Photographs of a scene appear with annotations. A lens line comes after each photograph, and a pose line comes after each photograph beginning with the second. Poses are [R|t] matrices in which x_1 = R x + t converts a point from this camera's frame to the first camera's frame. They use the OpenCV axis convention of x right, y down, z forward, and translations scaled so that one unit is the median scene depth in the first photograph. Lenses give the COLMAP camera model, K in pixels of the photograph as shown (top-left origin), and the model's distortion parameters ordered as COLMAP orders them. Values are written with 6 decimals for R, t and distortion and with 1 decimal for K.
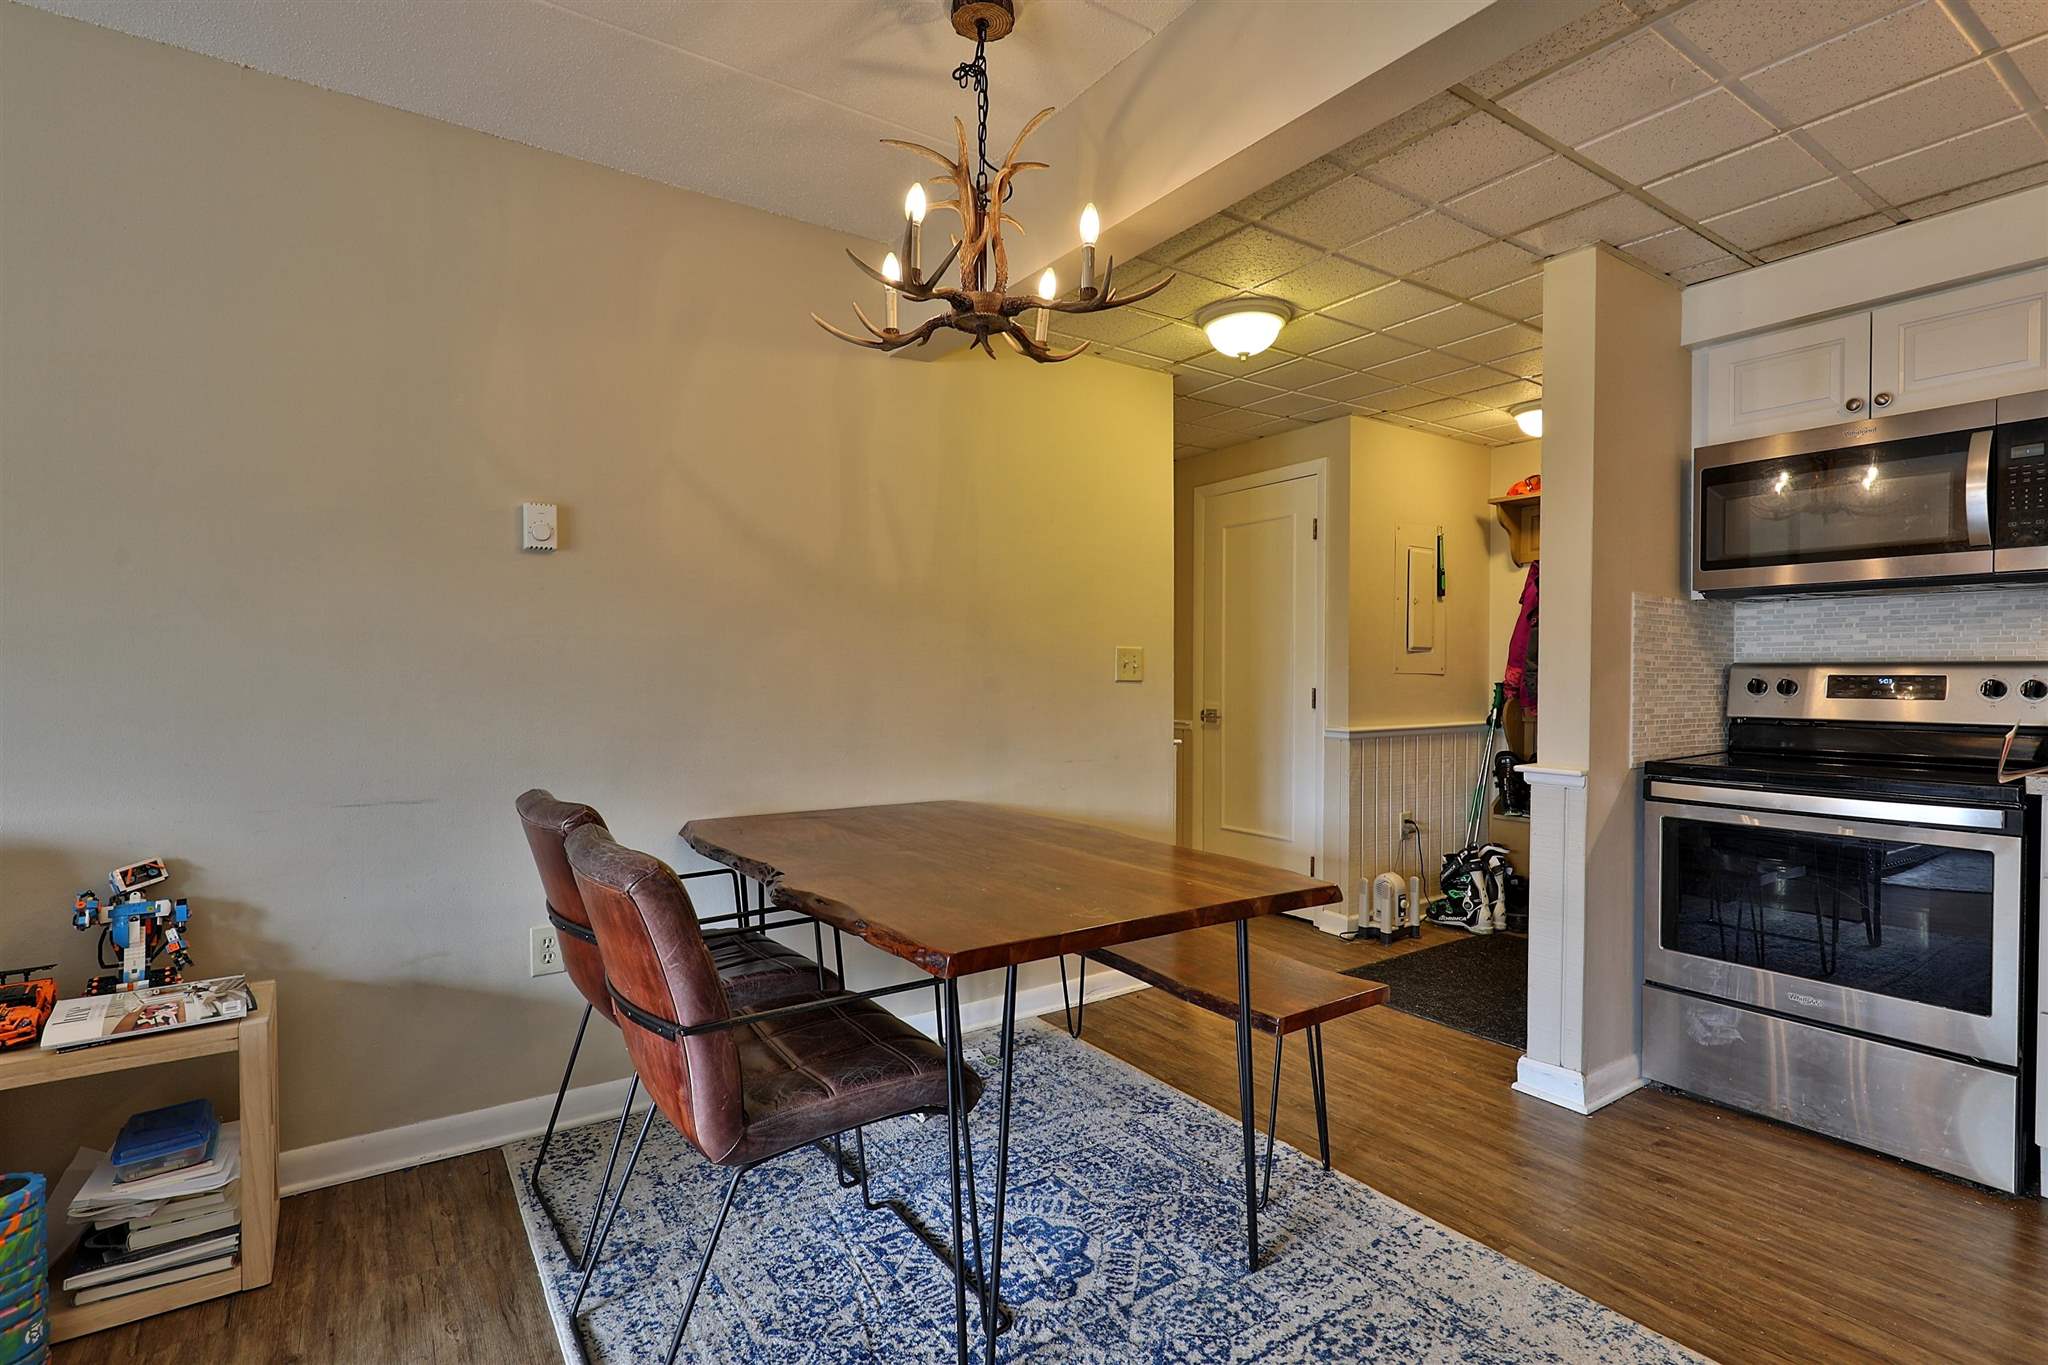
lens RADIAL K [[976.6, 0, 1029.3], [0, 976.6, 690.9], [0, 0, 1]] dist [0.003575, -0.001258]
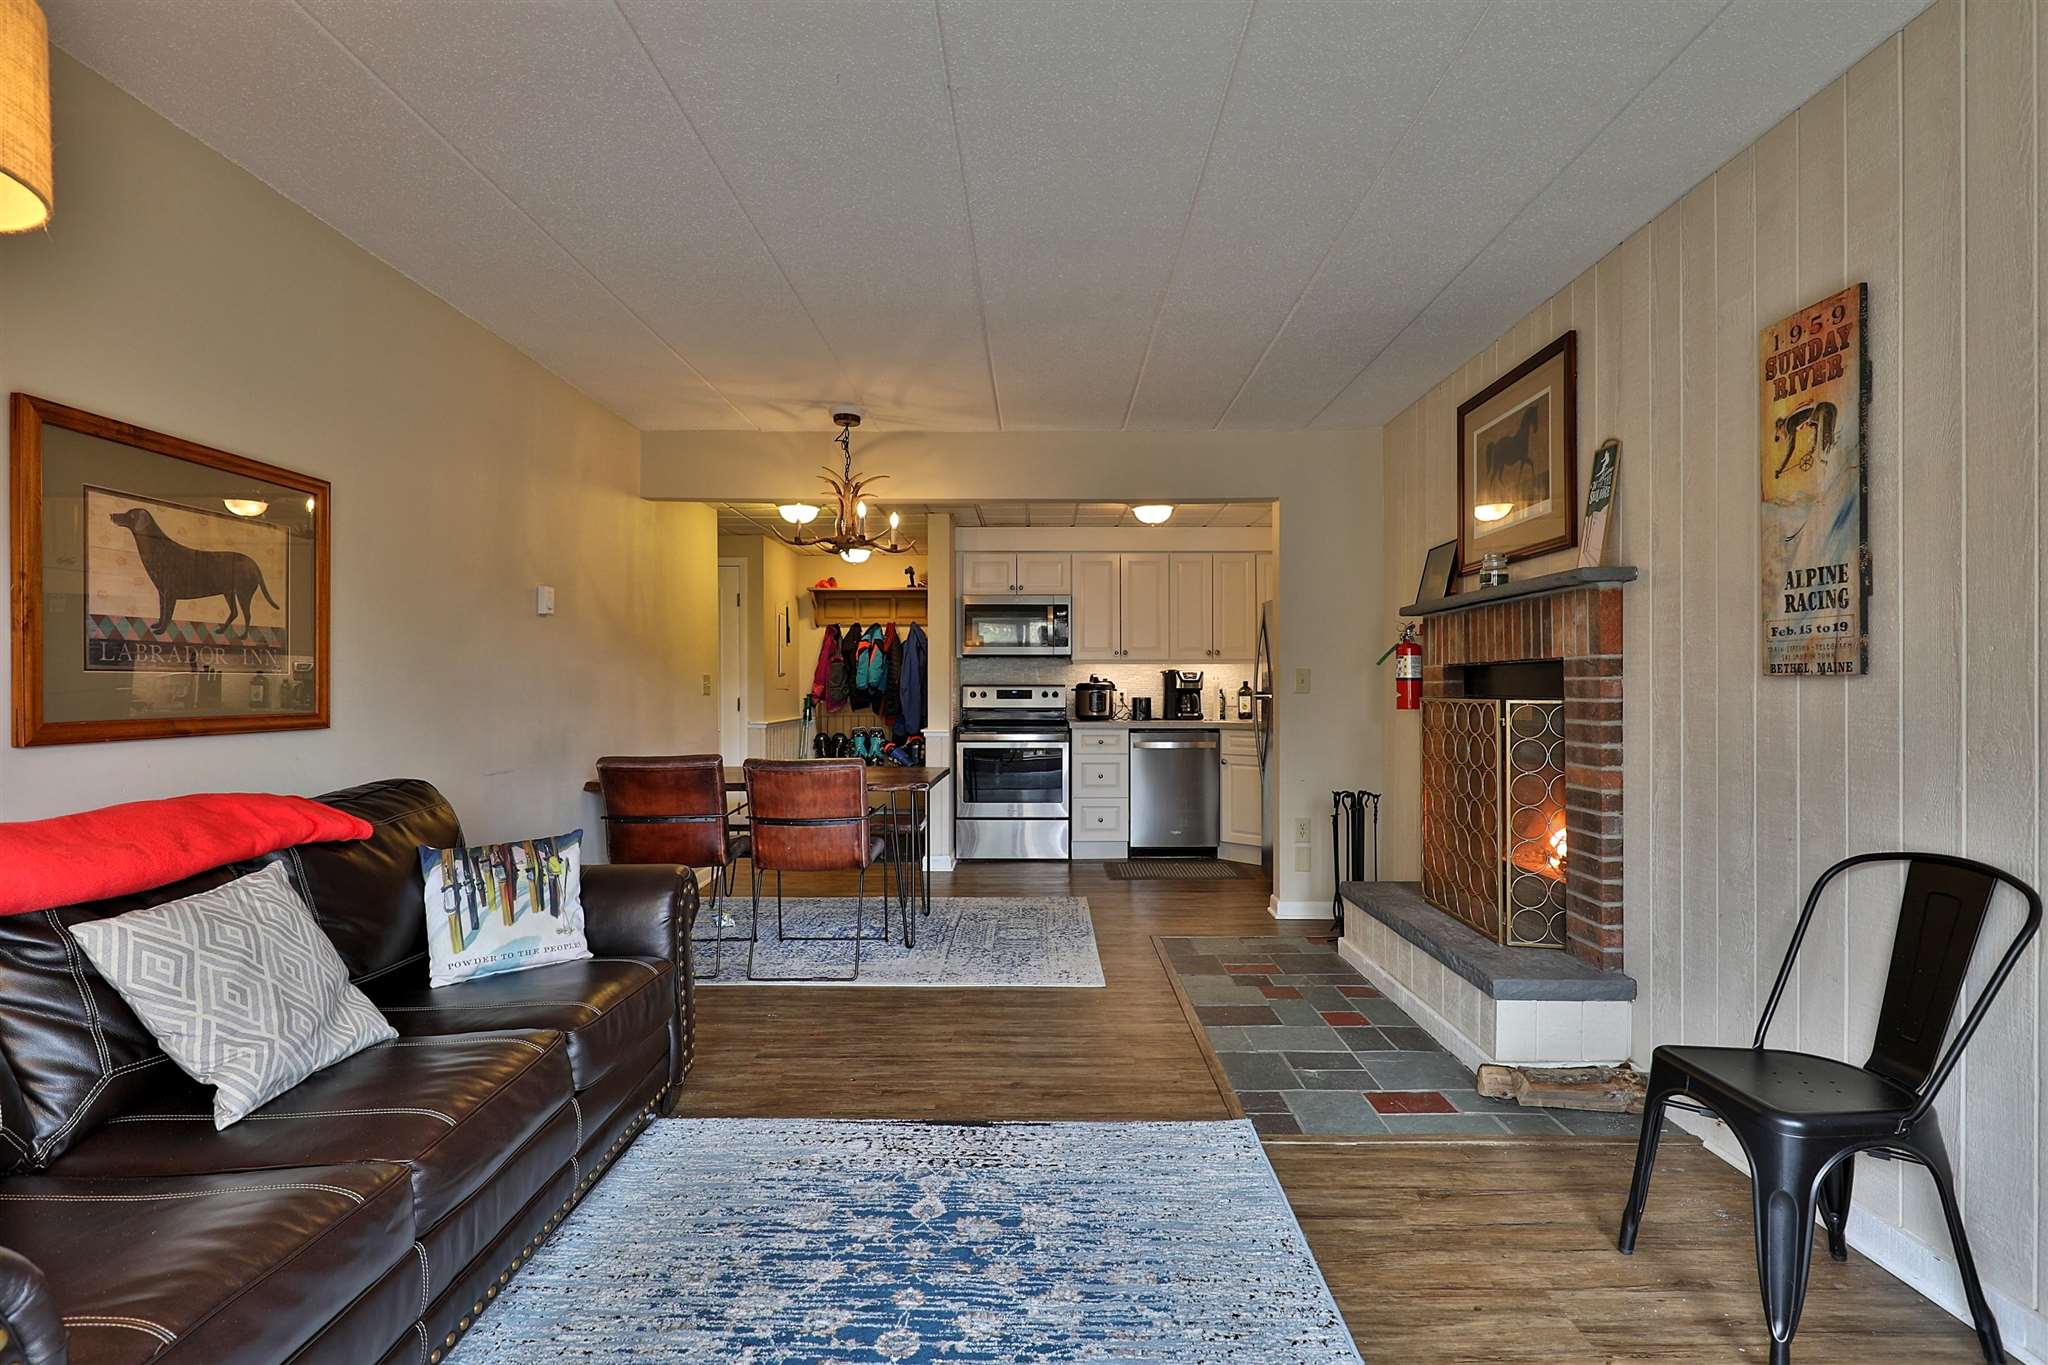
lens RADIAL K [[976.6, 0, 1030.9], [0, 976.6, 690.1], [0, 0, 1]] dist [0.003575, -0.001258]
pose [[0.571804, -0.003751, 0.820382, -1.202052], [0.015036, 0.999870, -0.005908, 0.000978], [-0.820252, 0.015713, 0.571786, -0.508282]]
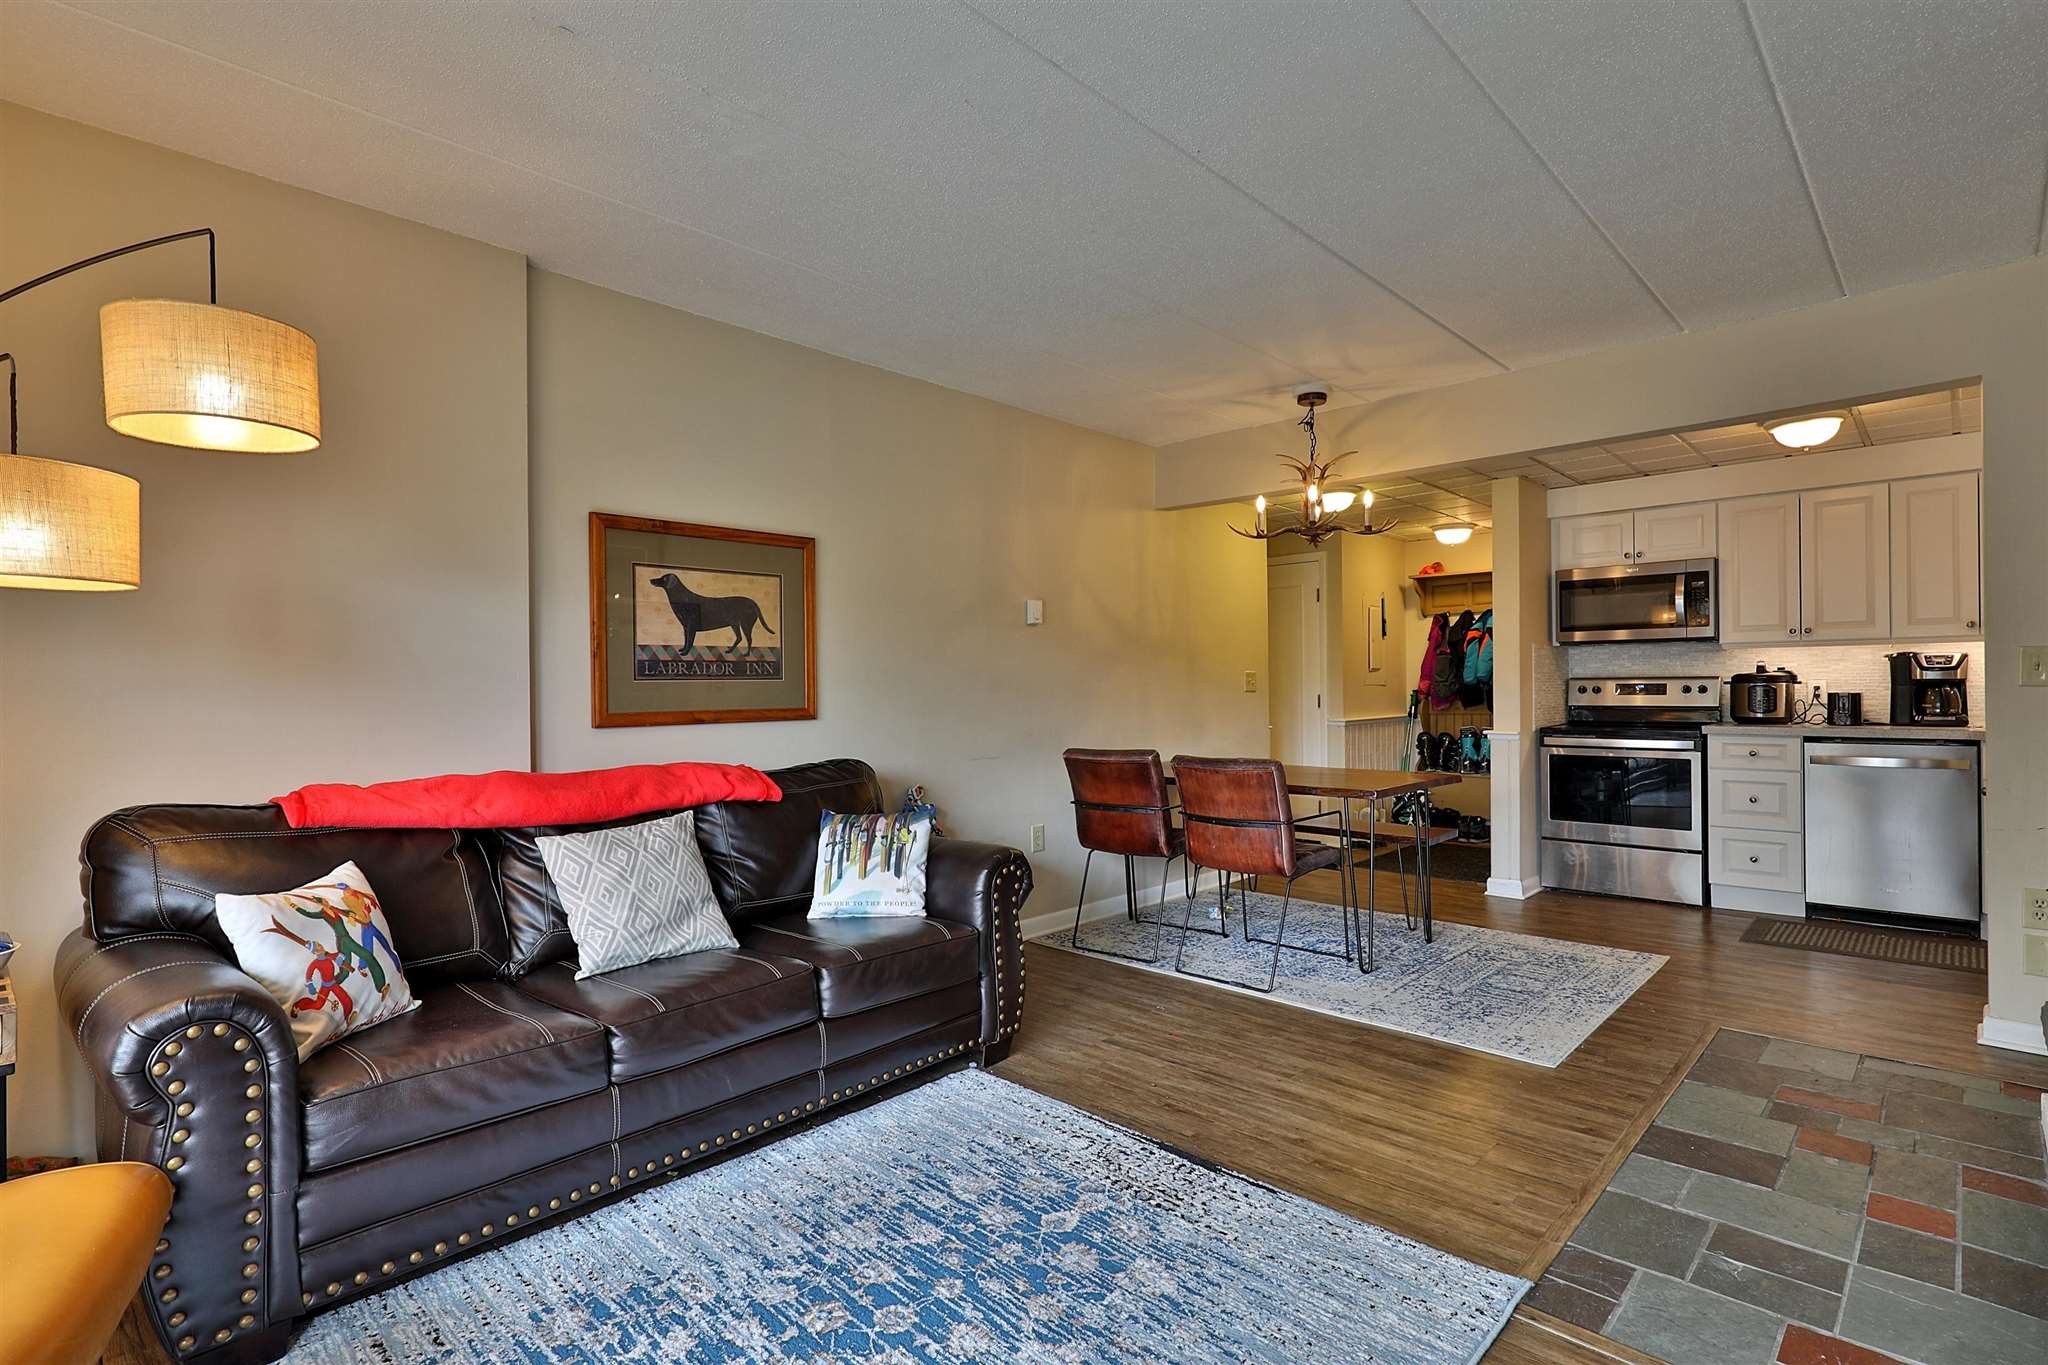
lens RADIAL K [[976.6, 0, 1030.3], [0, 976.6, 690.9], [0, 0, 1]] dist [0.003575, -0.001258]
pose [[0.978489, -0.012547, 0.205919, -0.788702], [0.015375, 0.999808, -0.012140, 0.004755], [-0.205727, 0.015045, 0.978494, -0.732352]]
